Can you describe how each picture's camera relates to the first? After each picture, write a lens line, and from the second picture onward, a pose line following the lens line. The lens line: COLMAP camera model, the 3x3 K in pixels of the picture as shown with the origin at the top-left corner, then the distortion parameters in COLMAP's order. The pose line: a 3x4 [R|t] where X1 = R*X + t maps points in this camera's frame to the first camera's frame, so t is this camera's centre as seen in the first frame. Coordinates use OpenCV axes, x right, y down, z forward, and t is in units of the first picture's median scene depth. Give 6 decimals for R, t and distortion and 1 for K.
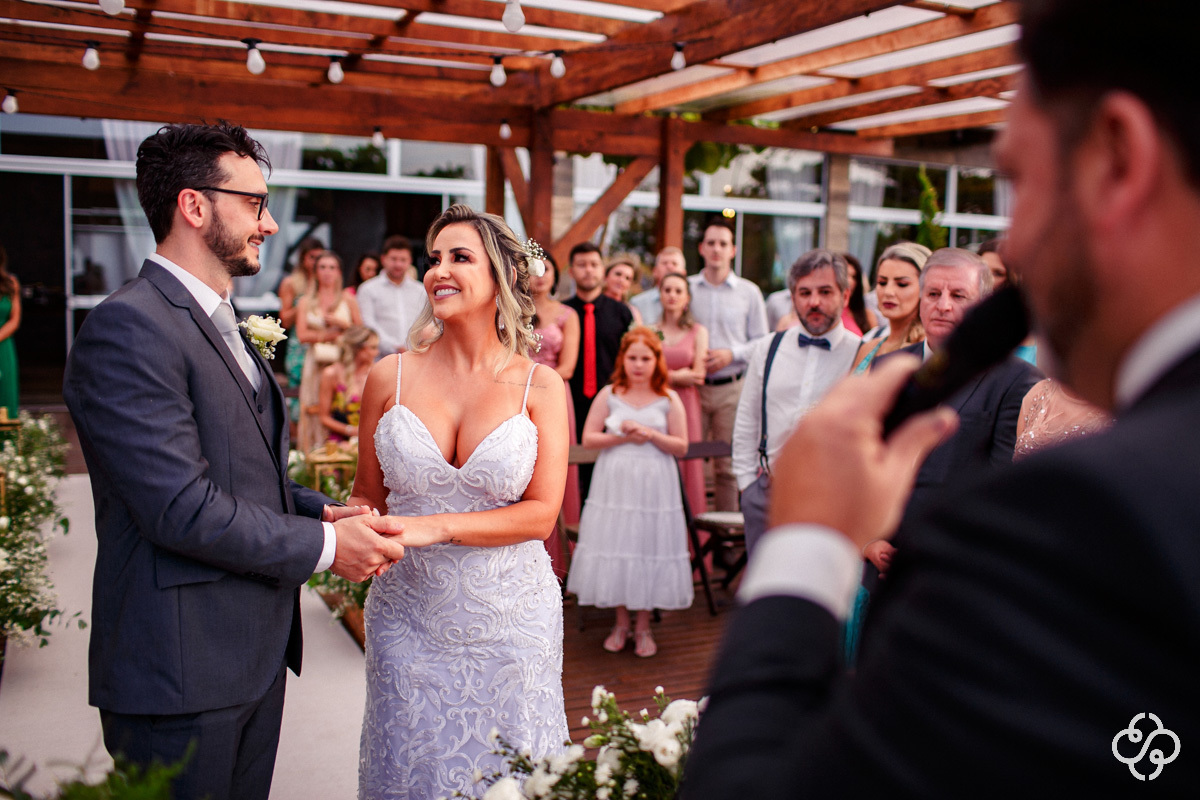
lens RADIAL K [[1182.3, 0, 600.0], [0, 1182.3, 400.0], [0, 0, 1]] dist [0.009727, -0.011253]
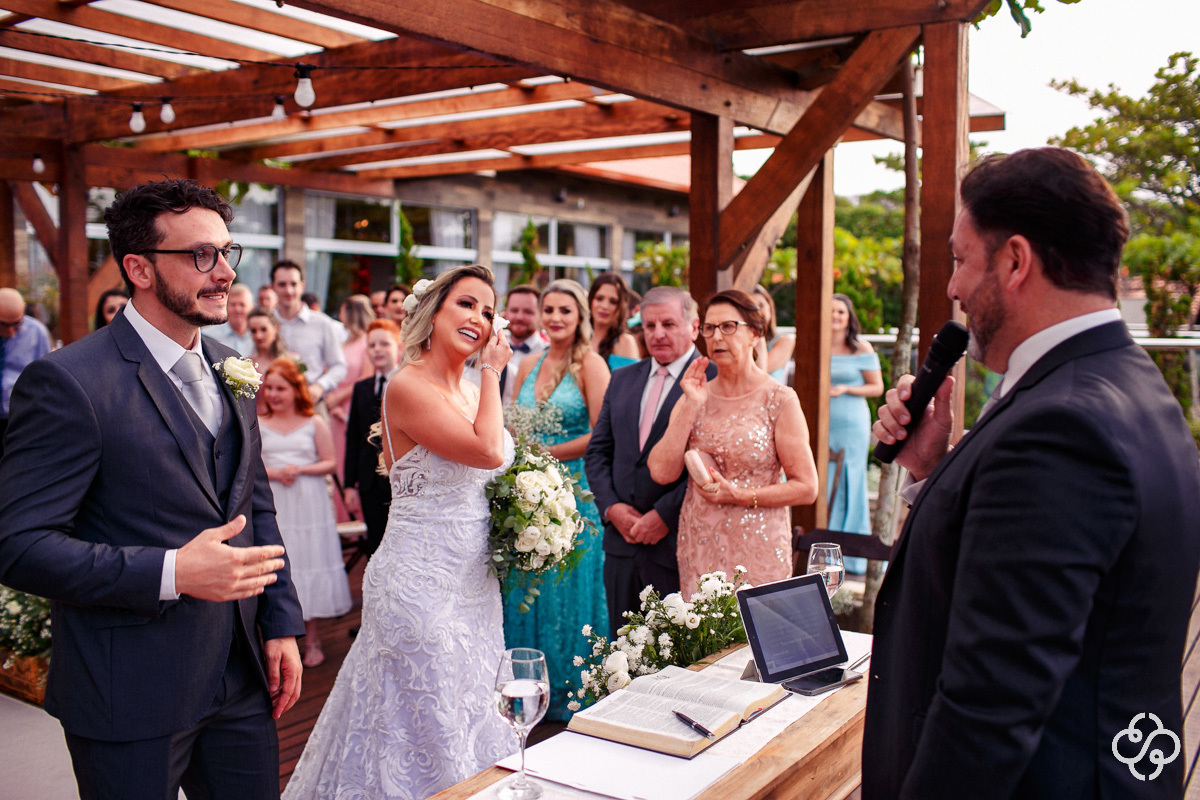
lens RADIAL K [[1235.6, 0, 600.0], [0, 1235.6, 400.0], [0, 0, 1]] dist [-0.017285, 0.011256]
pose [[0.854736, -0.070622, 0.514237, -0.250885], [0.083409, 0.996514, -0.001782, 0.000888], [-0.512318, 0.044415, 0.857646, -0.092880]]
